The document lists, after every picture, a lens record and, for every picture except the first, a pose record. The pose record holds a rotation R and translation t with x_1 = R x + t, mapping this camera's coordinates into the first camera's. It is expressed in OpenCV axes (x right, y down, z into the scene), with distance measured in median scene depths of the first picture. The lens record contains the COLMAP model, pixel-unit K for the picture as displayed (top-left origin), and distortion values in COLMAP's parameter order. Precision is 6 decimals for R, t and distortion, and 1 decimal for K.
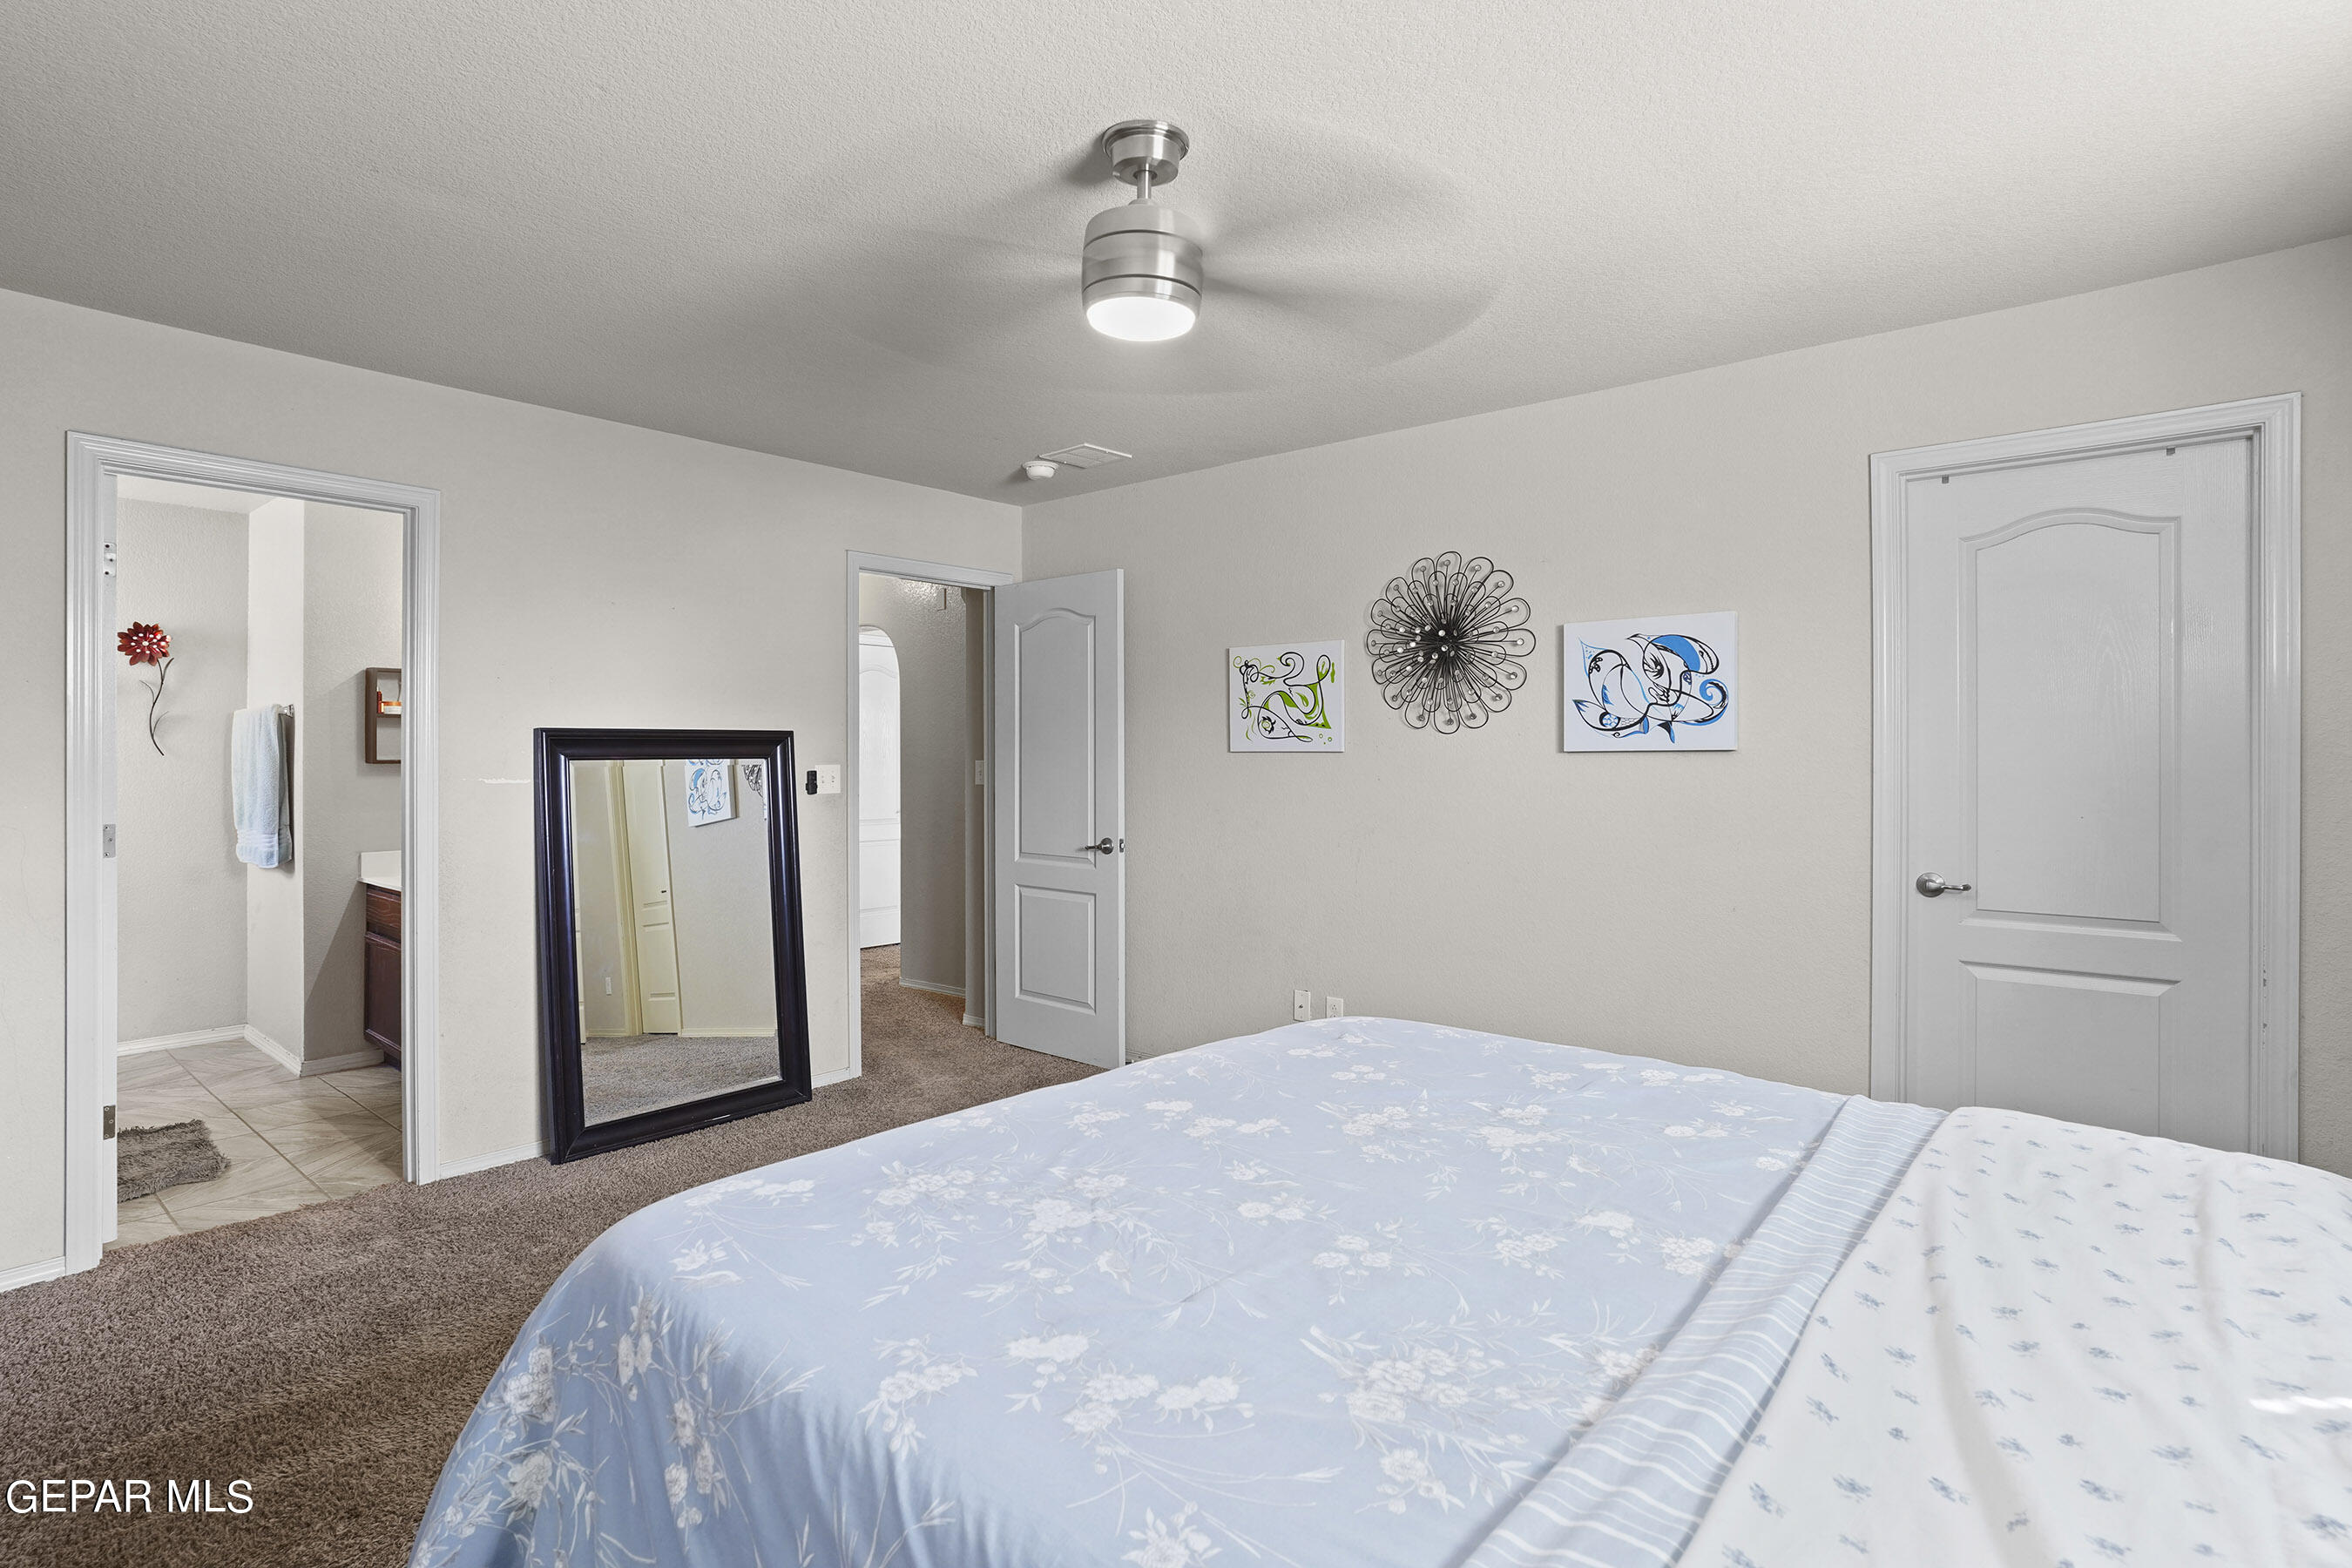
lens RADIAL K [[1155.8, 0, 1177.3], [0, 1155.8, 777.9], [0, 0, 1]] dist [-0.039578, 0.010722]
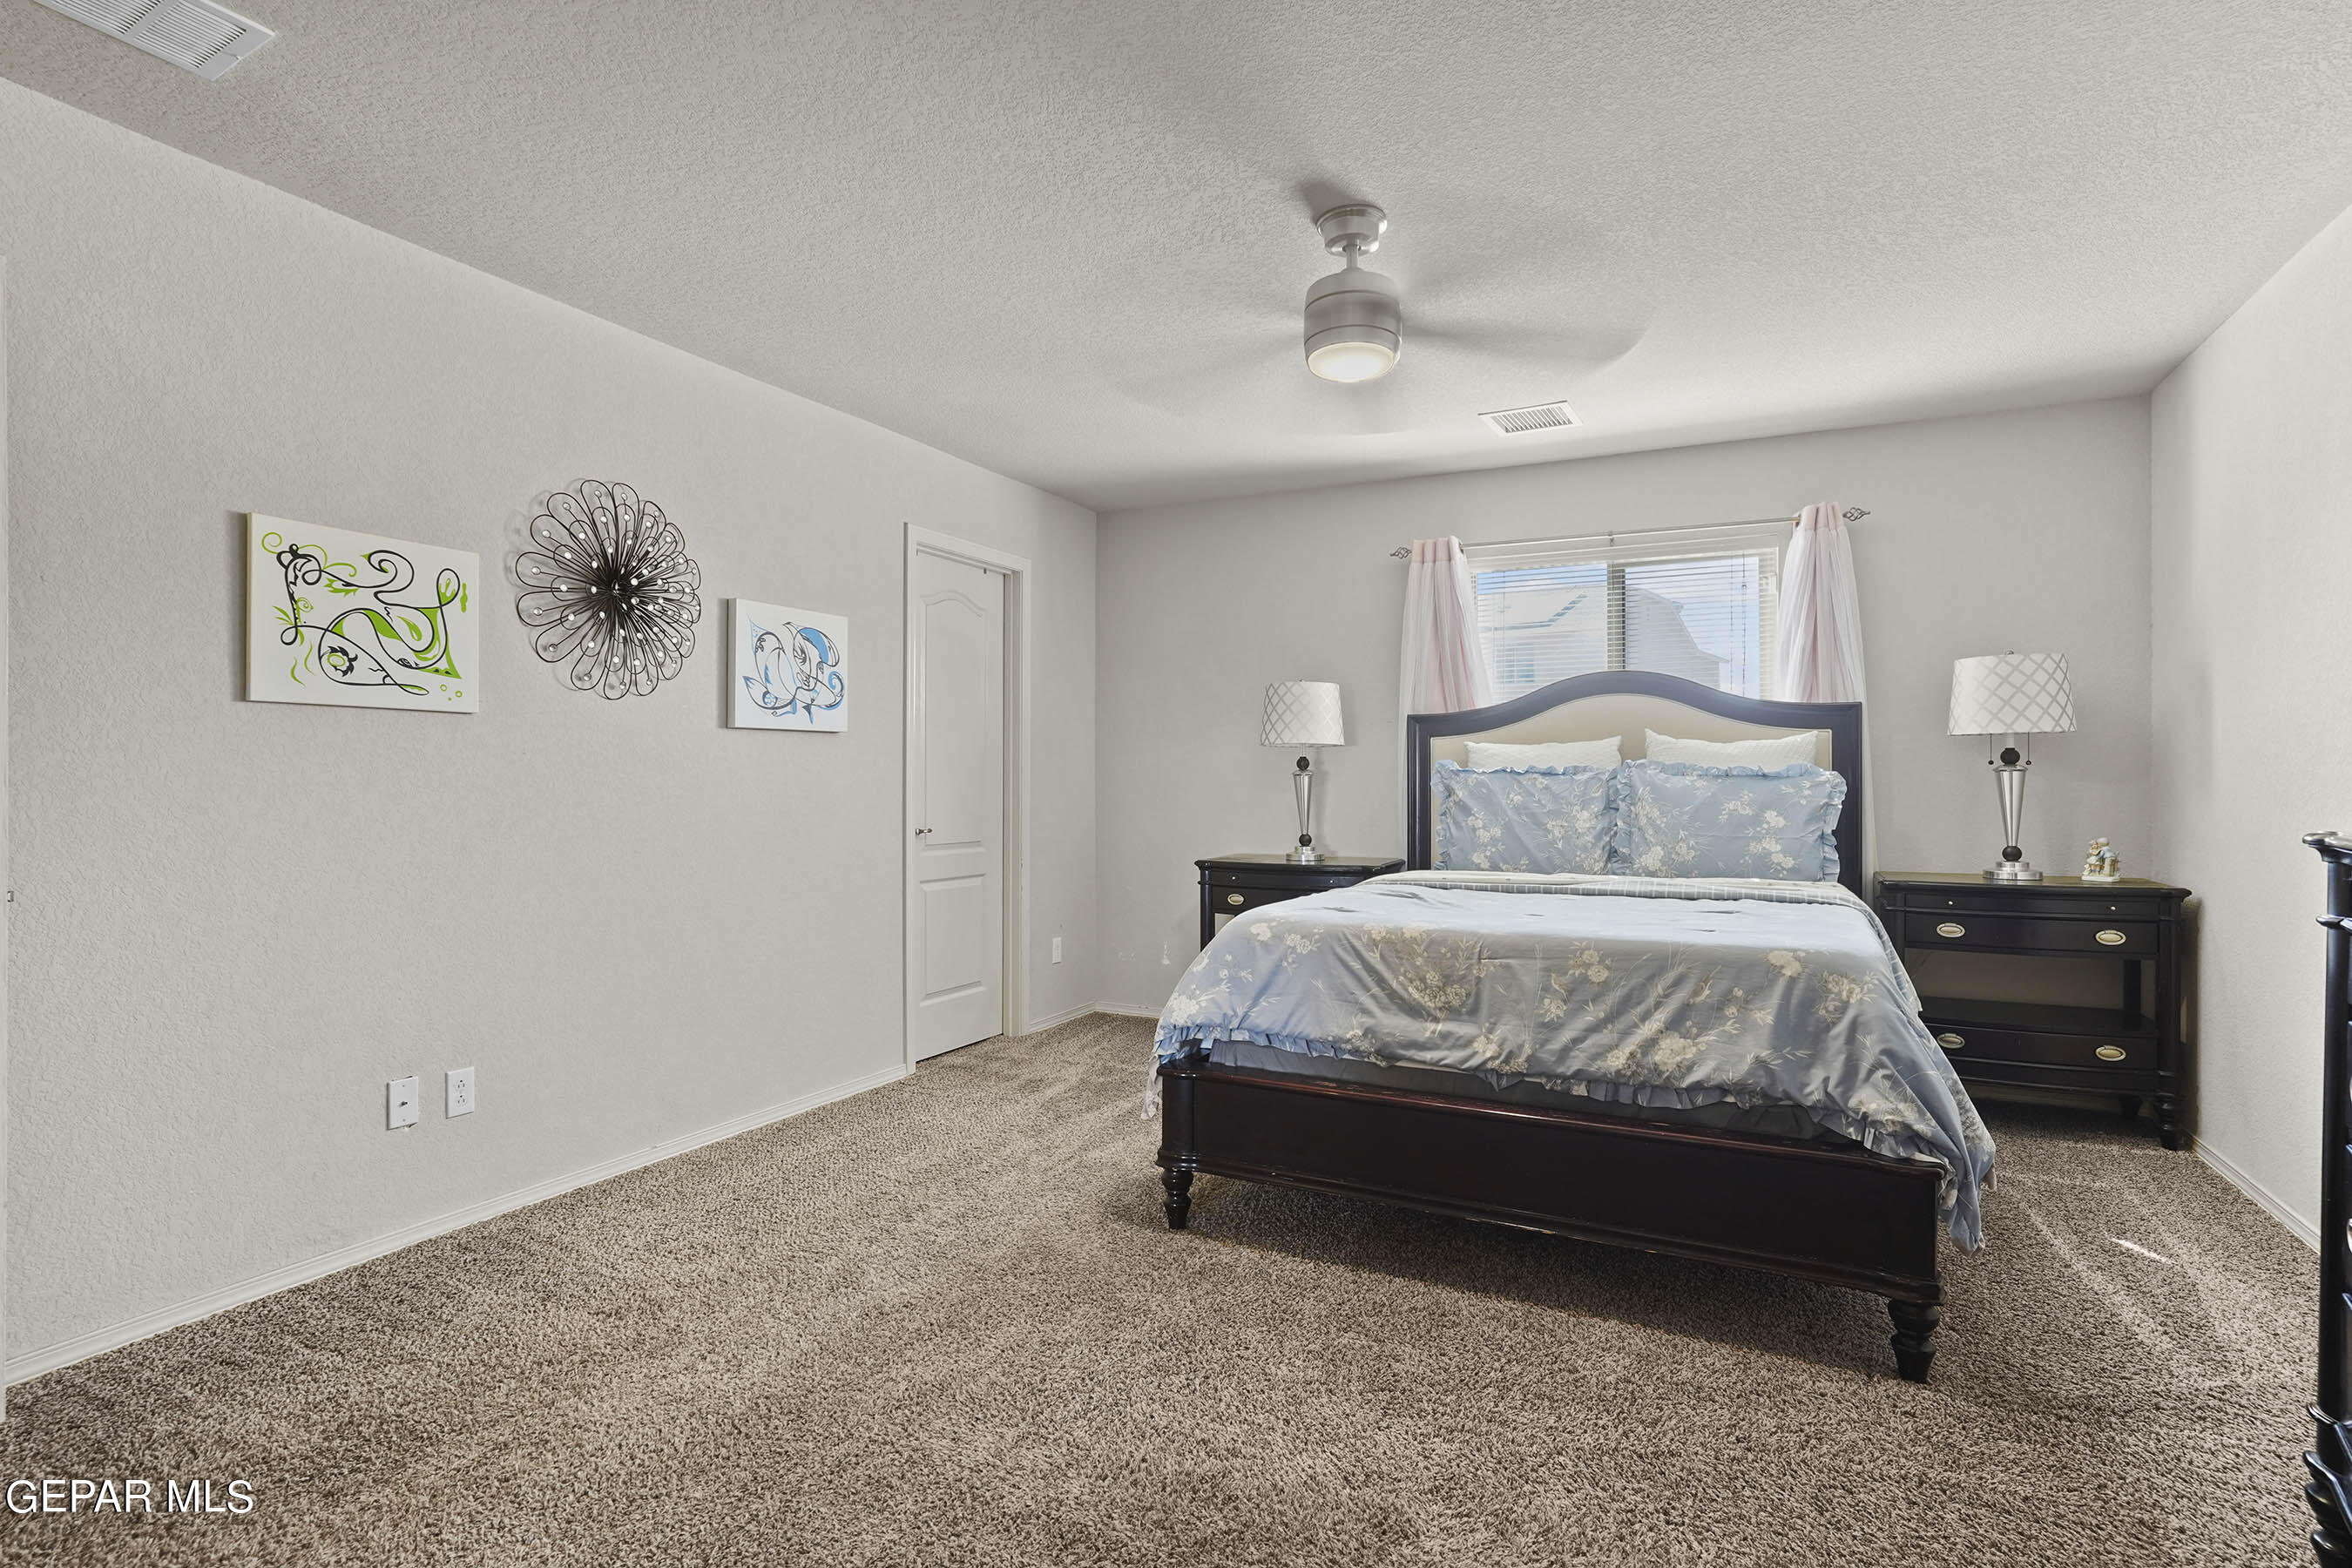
lens RADIAL K [[1155.8, 0, 1171.2], [0, 1155.8, 778.6], [0, 0, 1]] dist [-0.039578, 0.010722]
pose [[-0.205154, -0.000983, 0.978729, -0.617509], [0.011344, 0.999930, 0.003382, 0.019563], [-0.978664, 0.011797, -0.205128, 0.724013]]
